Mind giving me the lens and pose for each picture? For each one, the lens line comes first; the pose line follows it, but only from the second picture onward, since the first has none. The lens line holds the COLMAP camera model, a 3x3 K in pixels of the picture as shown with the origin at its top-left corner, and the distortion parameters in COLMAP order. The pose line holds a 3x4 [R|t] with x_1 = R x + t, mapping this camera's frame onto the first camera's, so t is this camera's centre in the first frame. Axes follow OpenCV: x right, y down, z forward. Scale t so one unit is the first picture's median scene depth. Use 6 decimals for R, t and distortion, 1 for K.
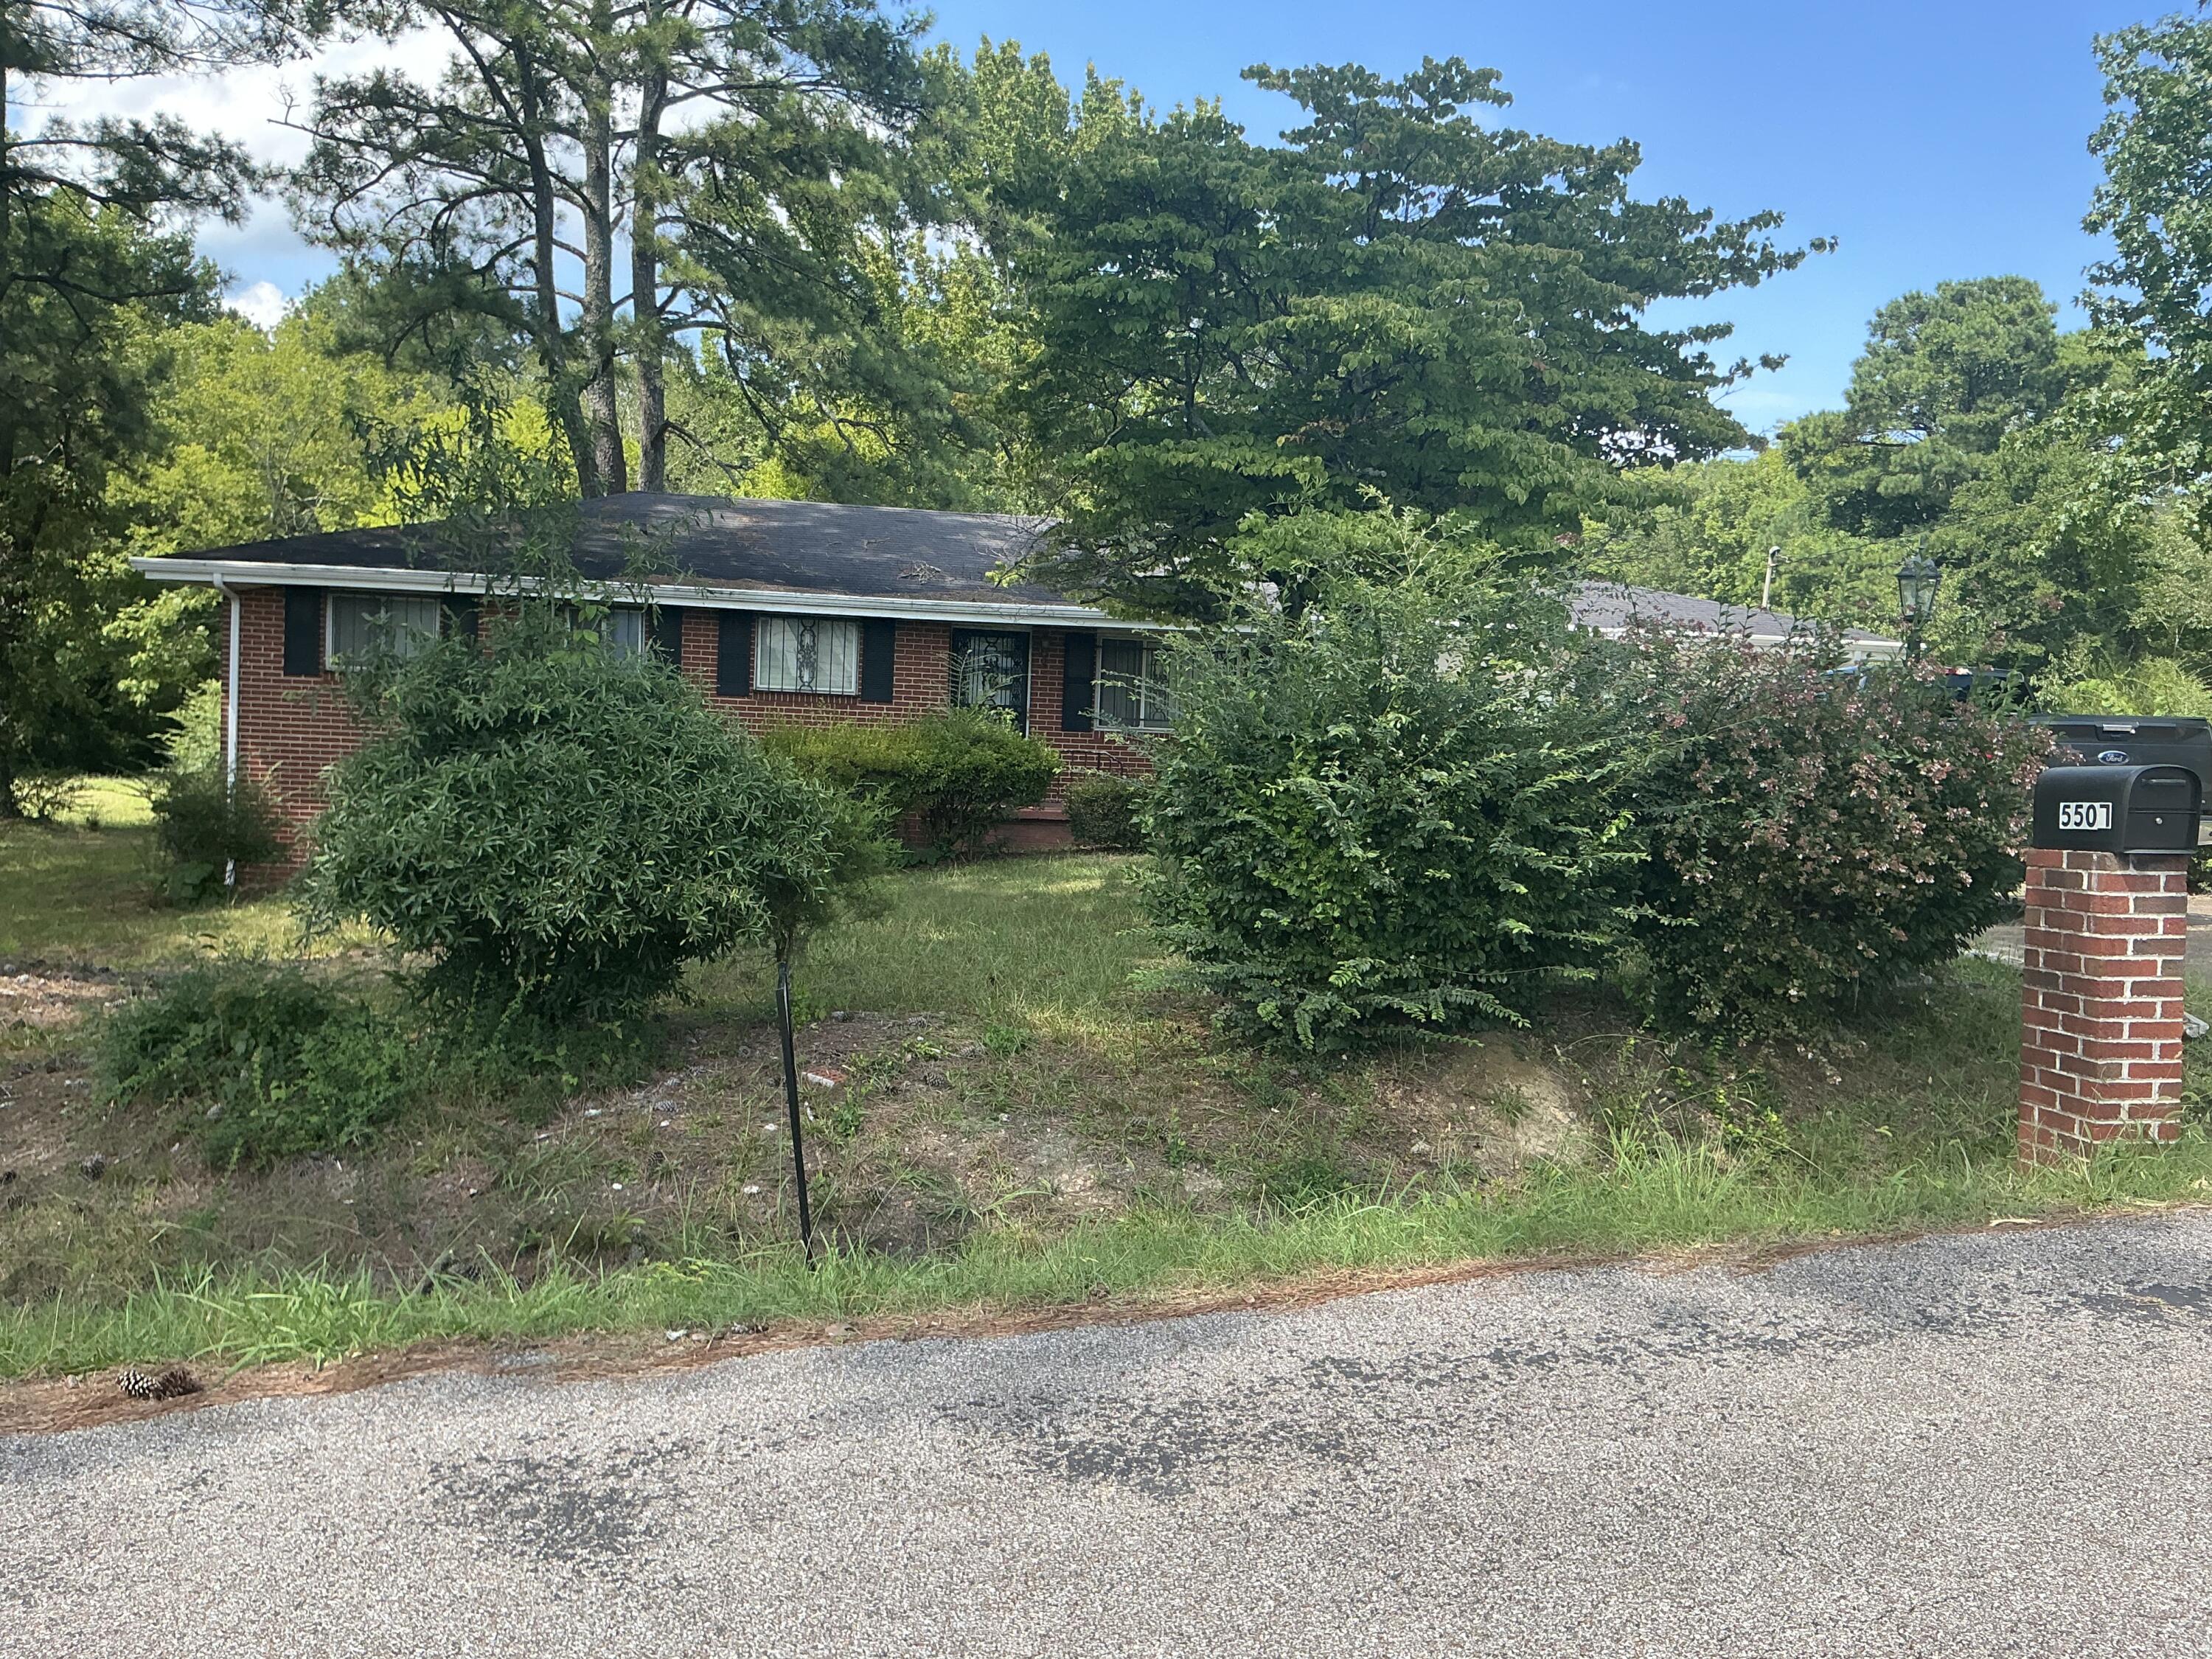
lens RADIAL K [[1844.4, 0, 1113.0], [0, 1844.4, 822.7], [0, 0, 1]] dist [0.140292, -0.306652]
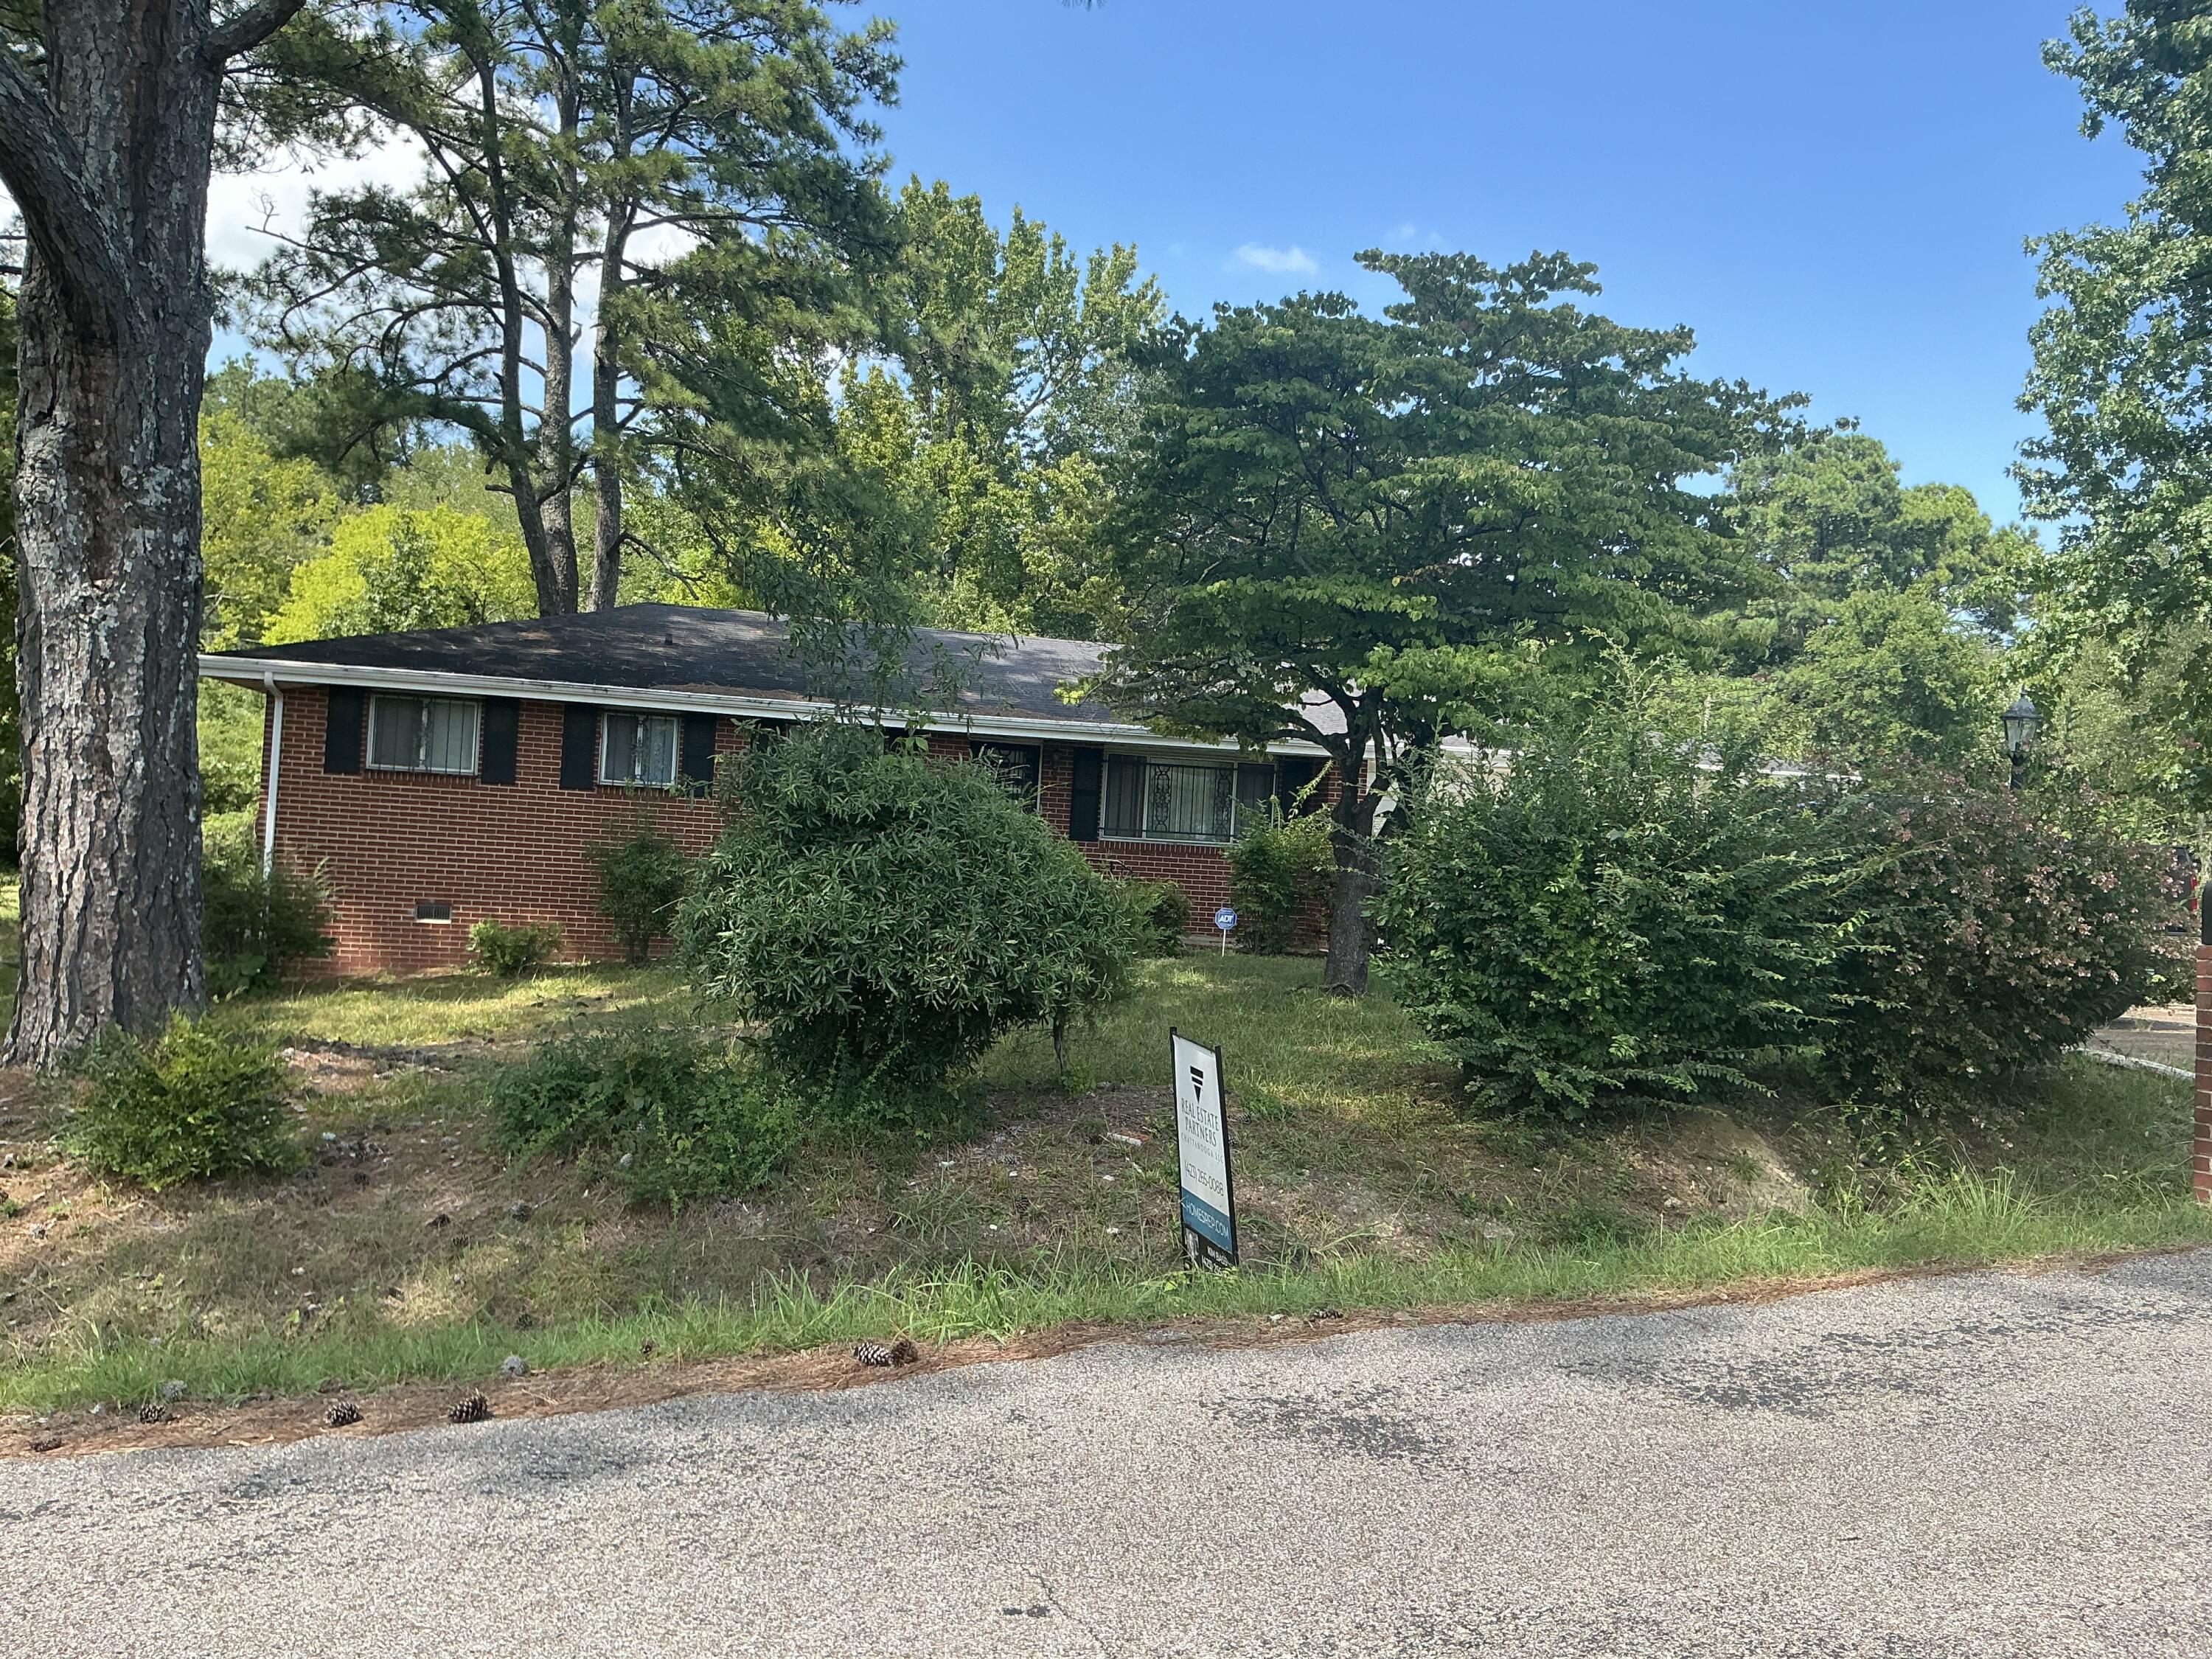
lens RADIAL K [[1838.6, 0, 1103.4], [0, 1838.6, 827.8], [0, 0, 1]] dist [0.168121, -0.374872]
pose [[0.996648, 0.019698, 0.079397, -0.108827], [-0.014892, 0.998046, -0.060685, 0.007503], [-0.080438, 0.059300, 0.994994, -0.051891]]
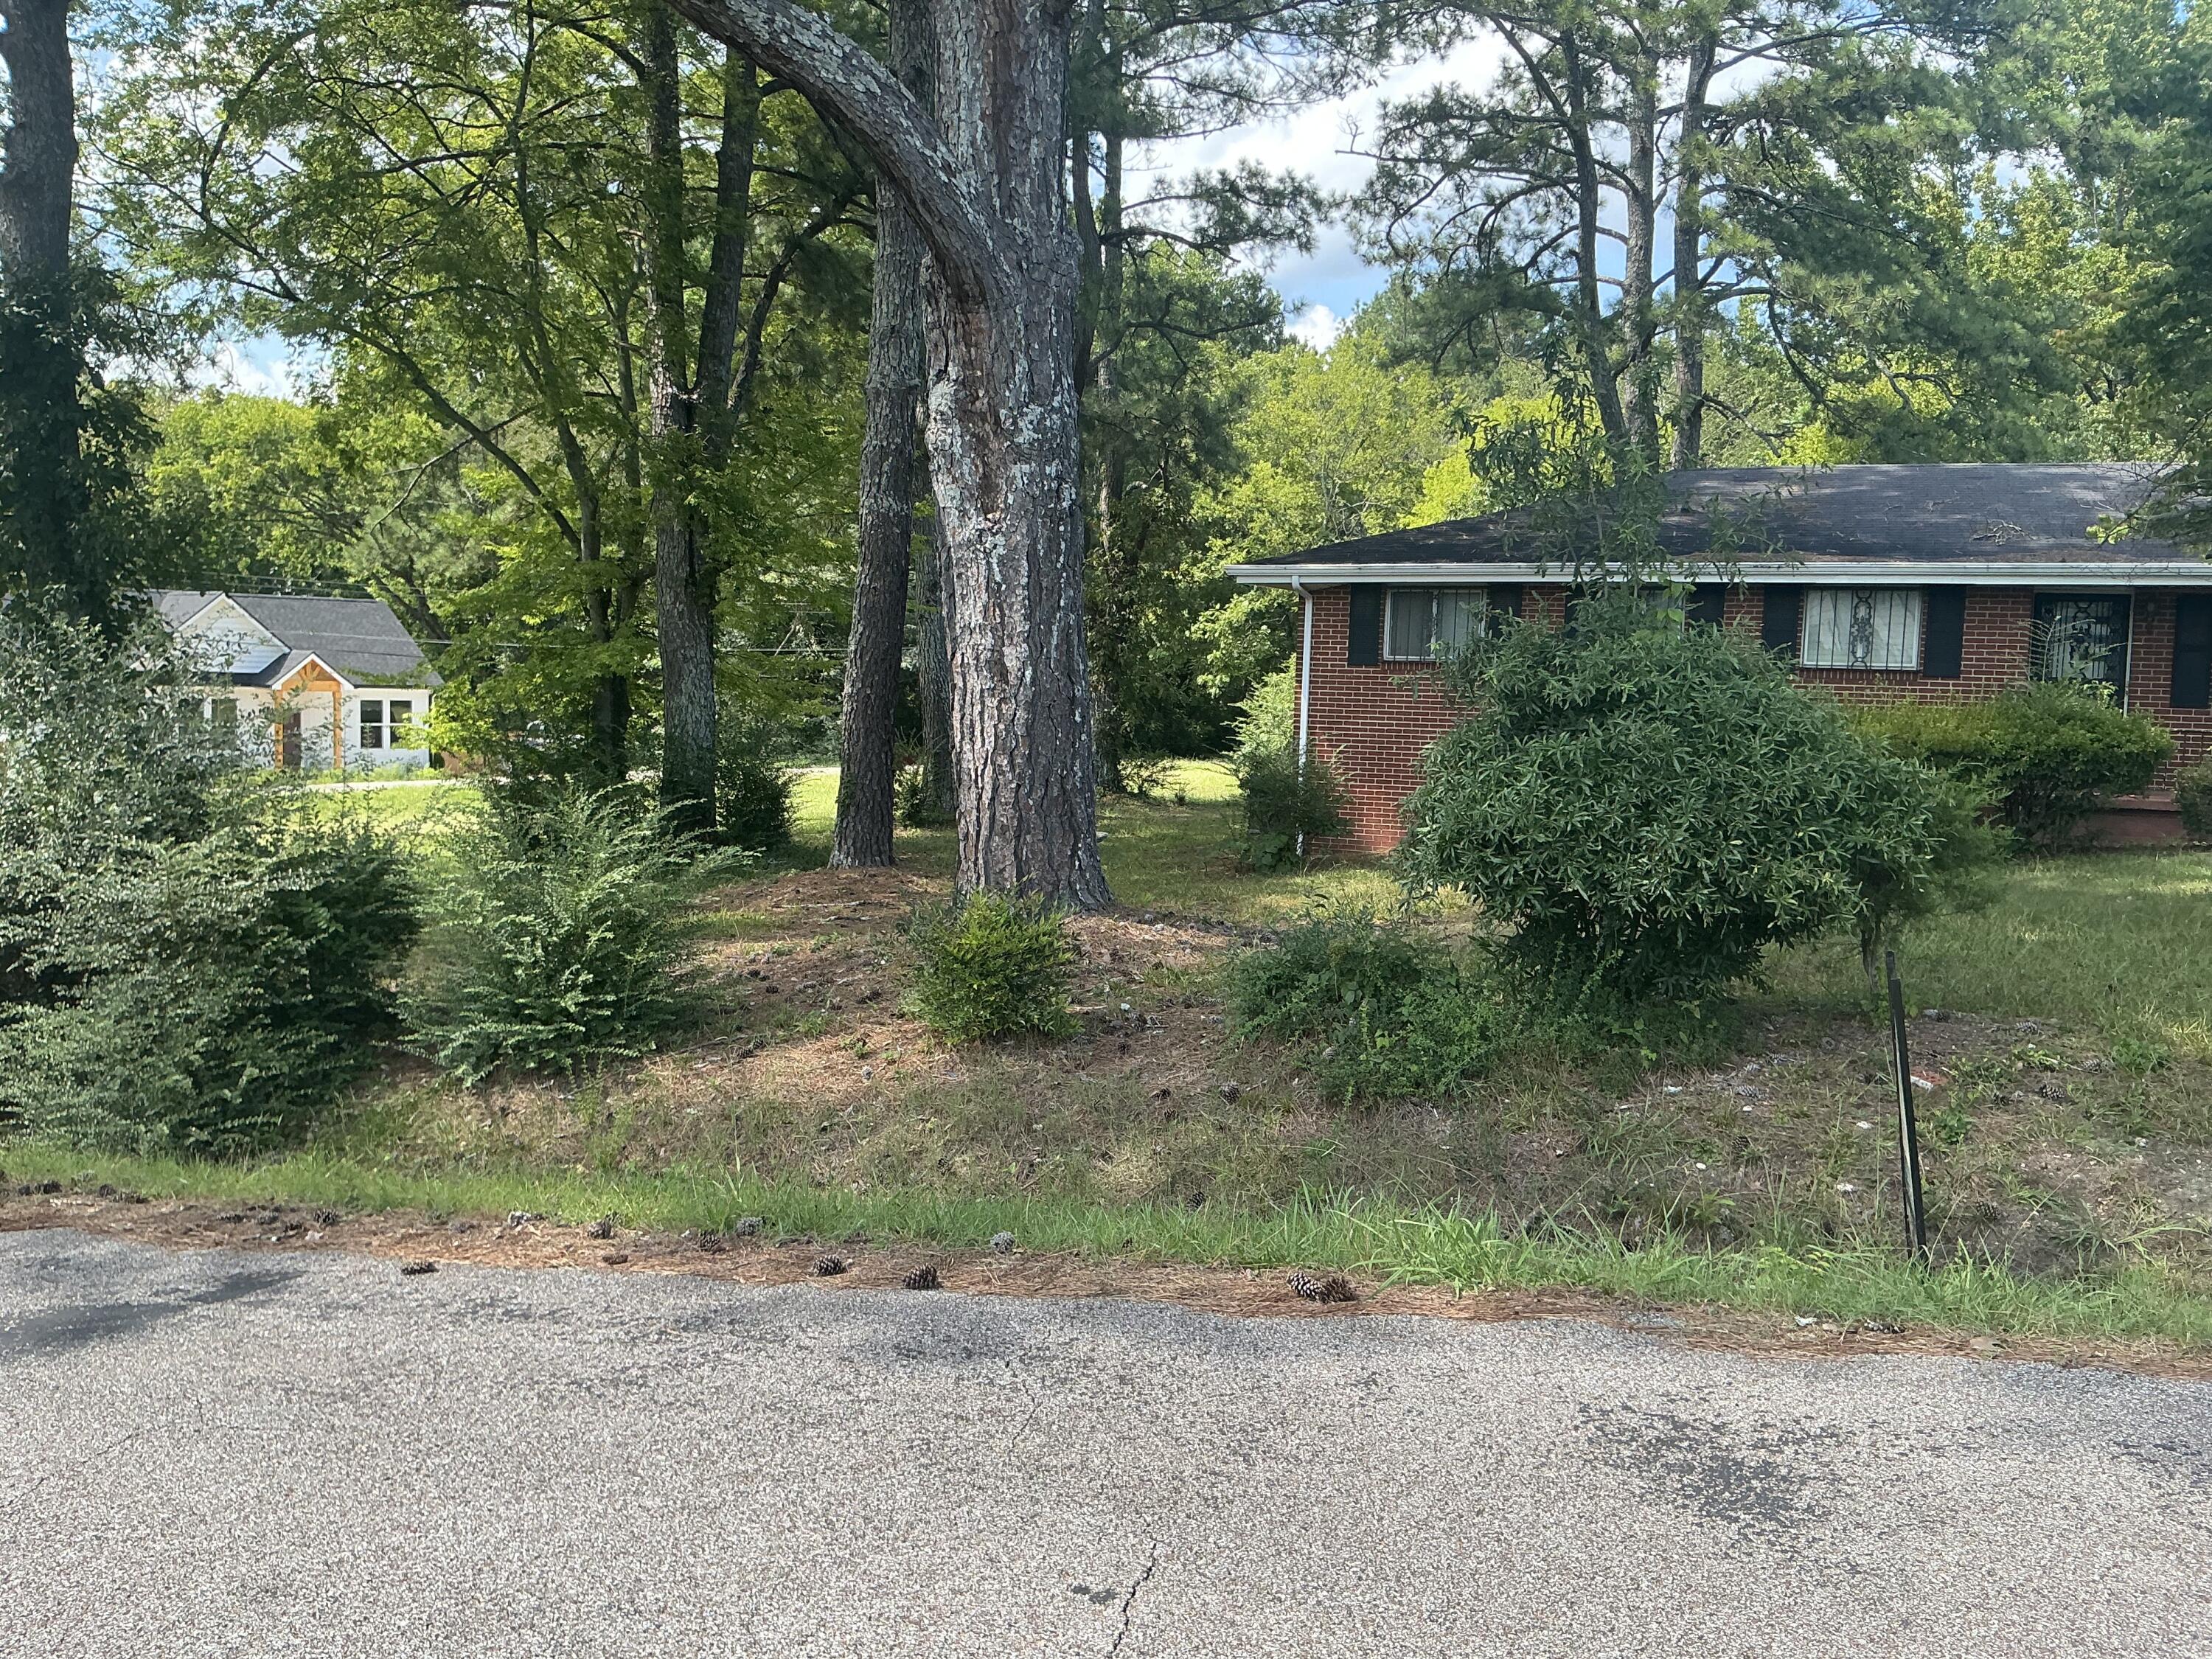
lens RADIAL K [[1838.6, 0, 1103.4], [0, 1838.6, 827.8], [0, 0, 1]] dist [0.168121, -0.374872]
pose [[0.860870, 0.024130, -0.508252, -0.014078], [-0.018503, 0.999699, 0.016123, 0.001618], [0.508488, -0.004476, 0.861057, -0.007427]]
